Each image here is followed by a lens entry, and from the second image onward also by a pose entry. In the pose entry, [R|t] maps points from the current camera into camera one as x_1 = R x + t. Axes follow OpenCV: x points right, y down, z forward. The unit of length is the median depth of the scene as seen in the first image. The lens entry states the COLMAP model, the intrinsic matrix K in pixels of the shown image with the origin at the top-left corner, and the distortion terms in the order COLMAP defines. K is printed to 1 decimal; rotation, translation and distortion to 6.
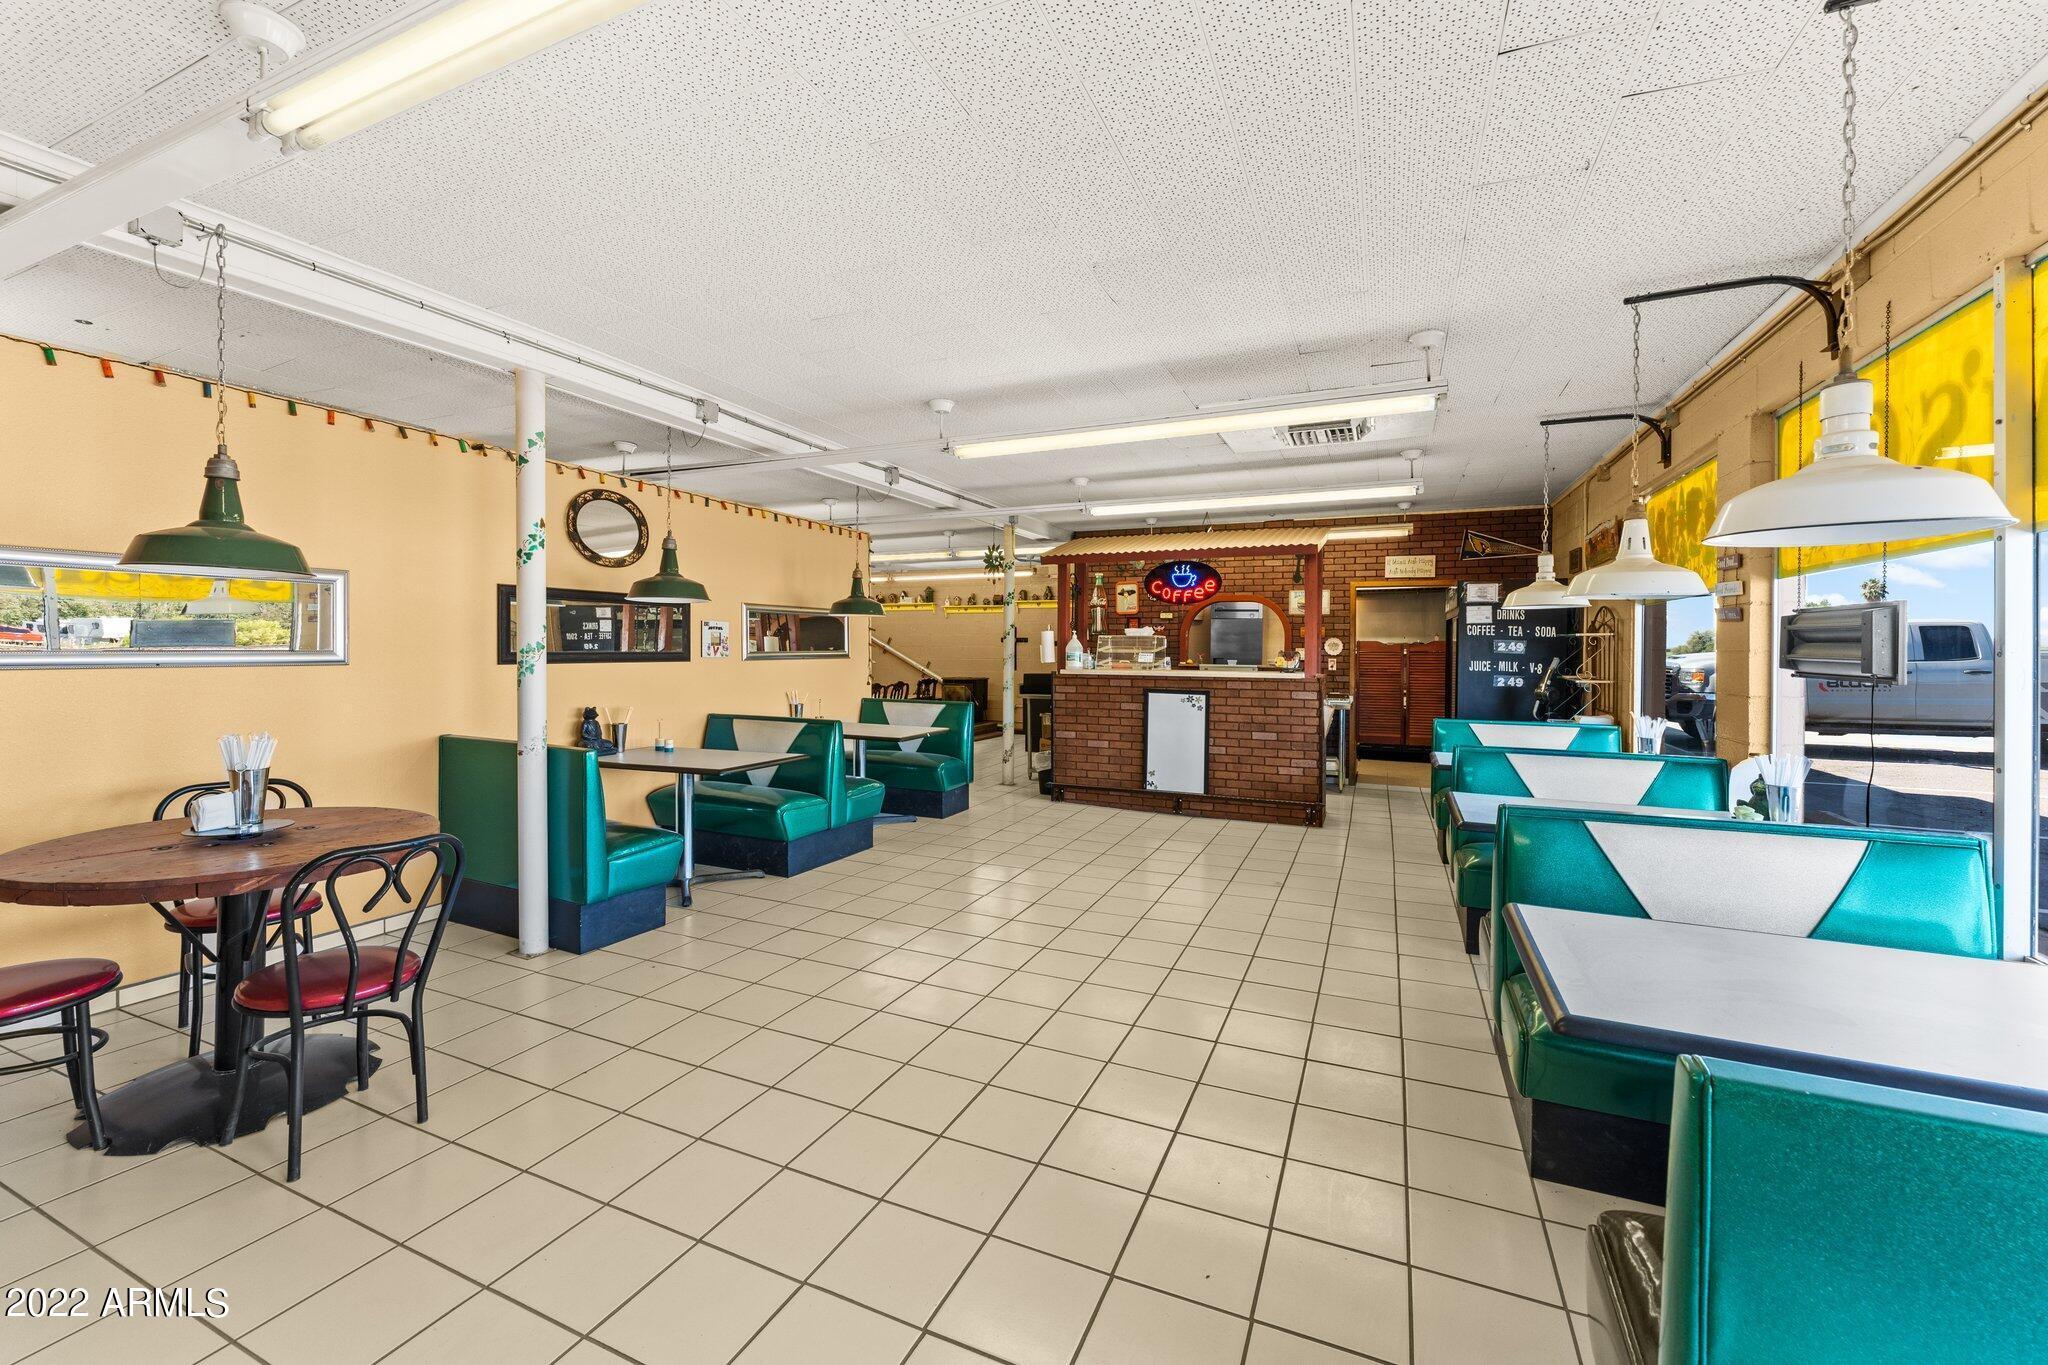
lens RADIAL K [[832.9, 0, 1015.5], [0, 832.9, 650.1], [0, 0, 1]] dist [-0.006981, 0.000168]
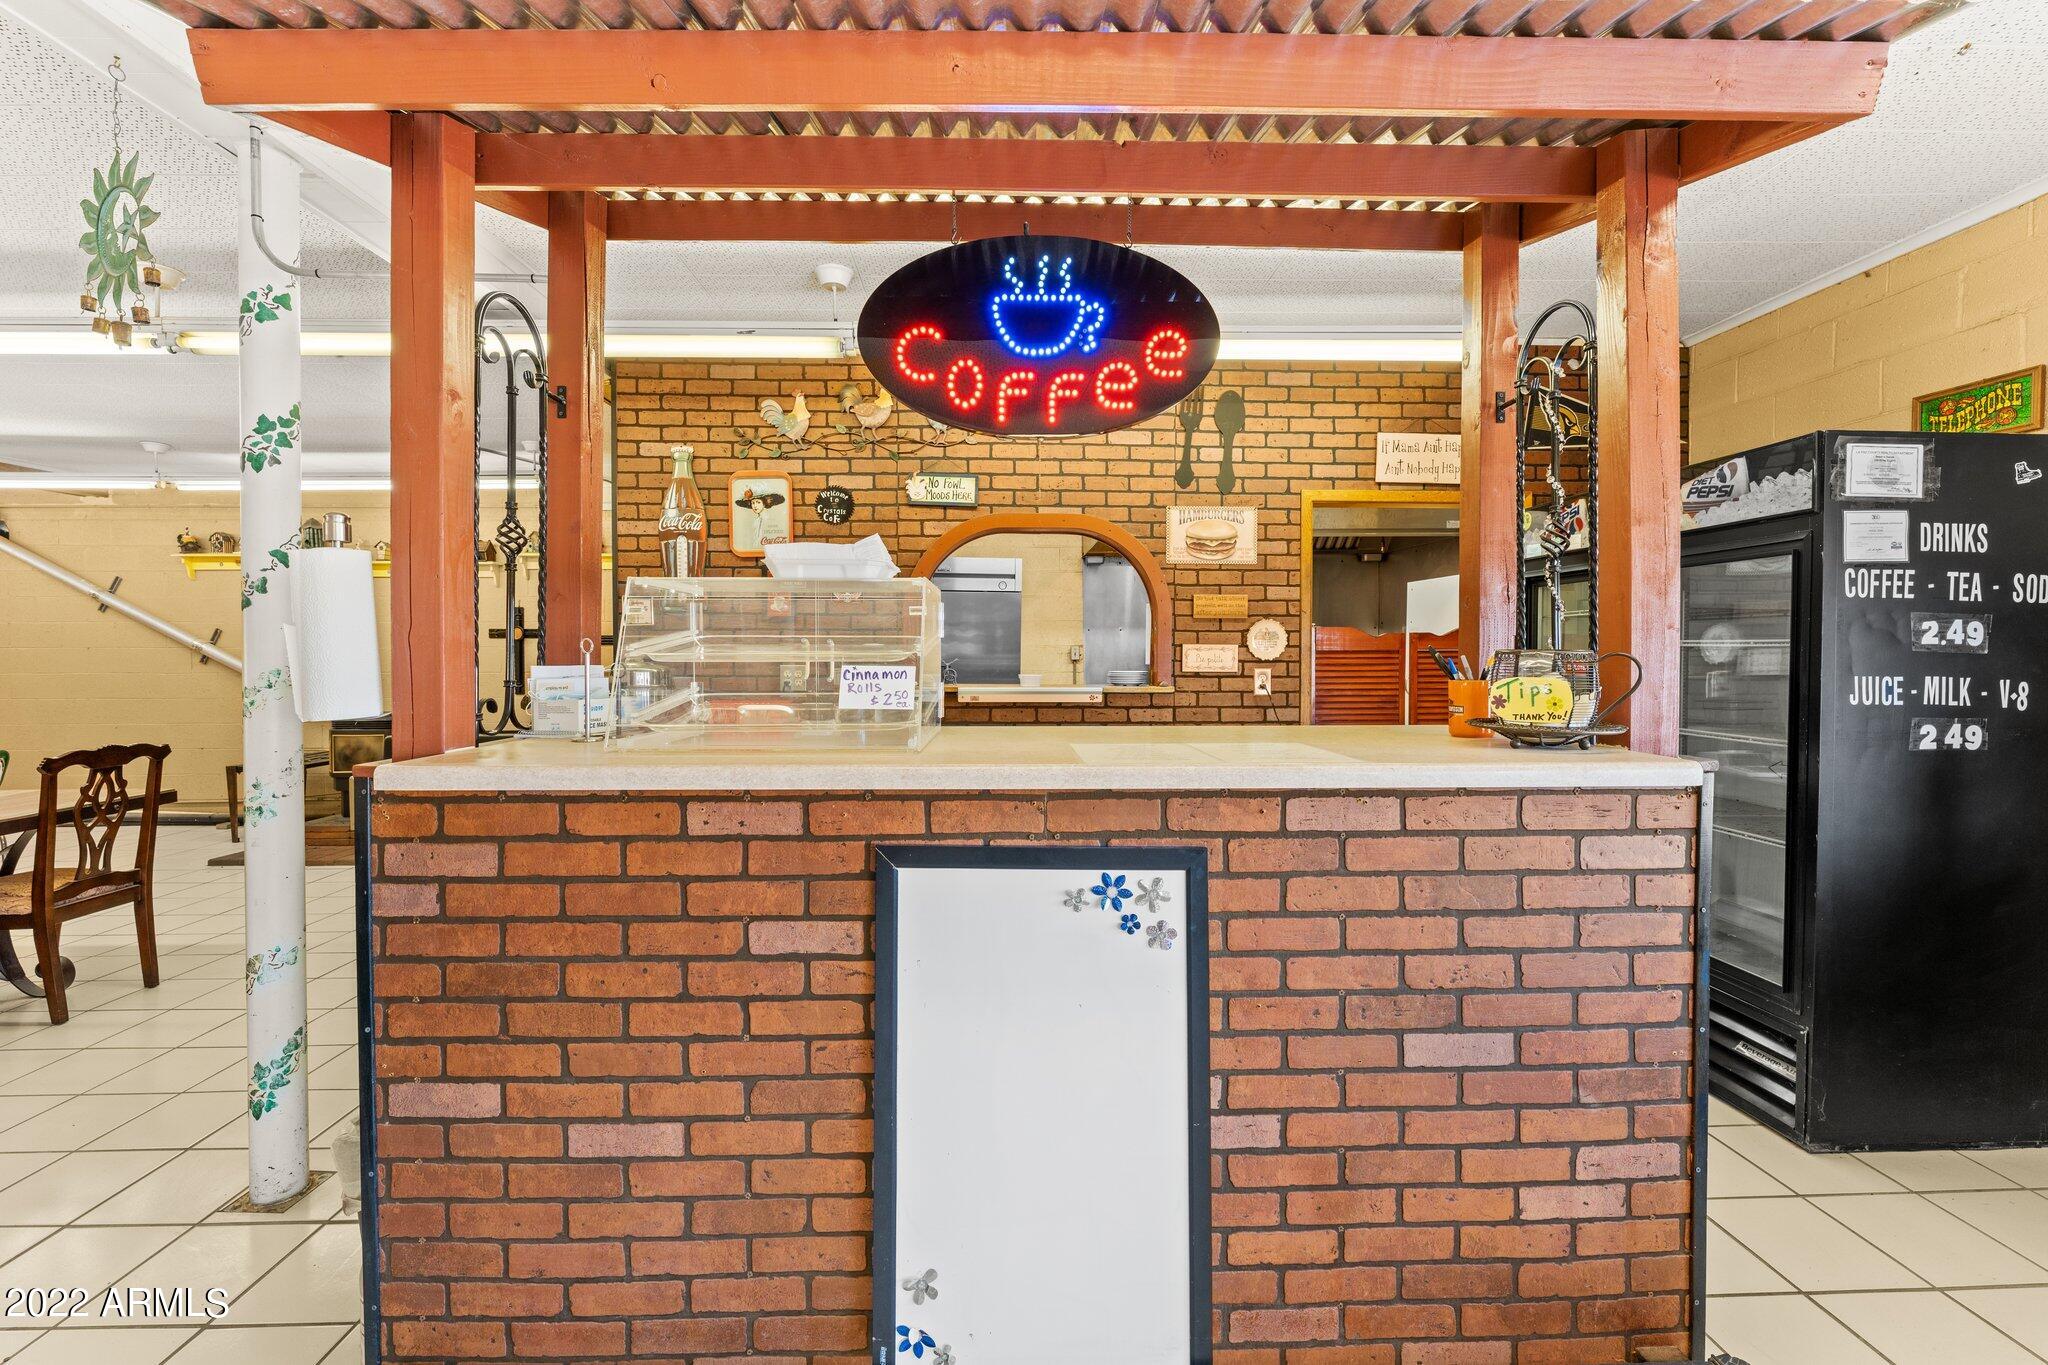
lens RADIAL K [[832.9, 0, 1027.8], [0, 832.9, 663.3], [0, 0, 1]] dist [-0.006981, 0.000168]
pose [[0.899326, -0.012640, 0.437096, 0.105132], [0.007116, 0.999873, 0.014273, 0.000788], [-0.437221, -0.009725, 0.899302, 0.828791]]
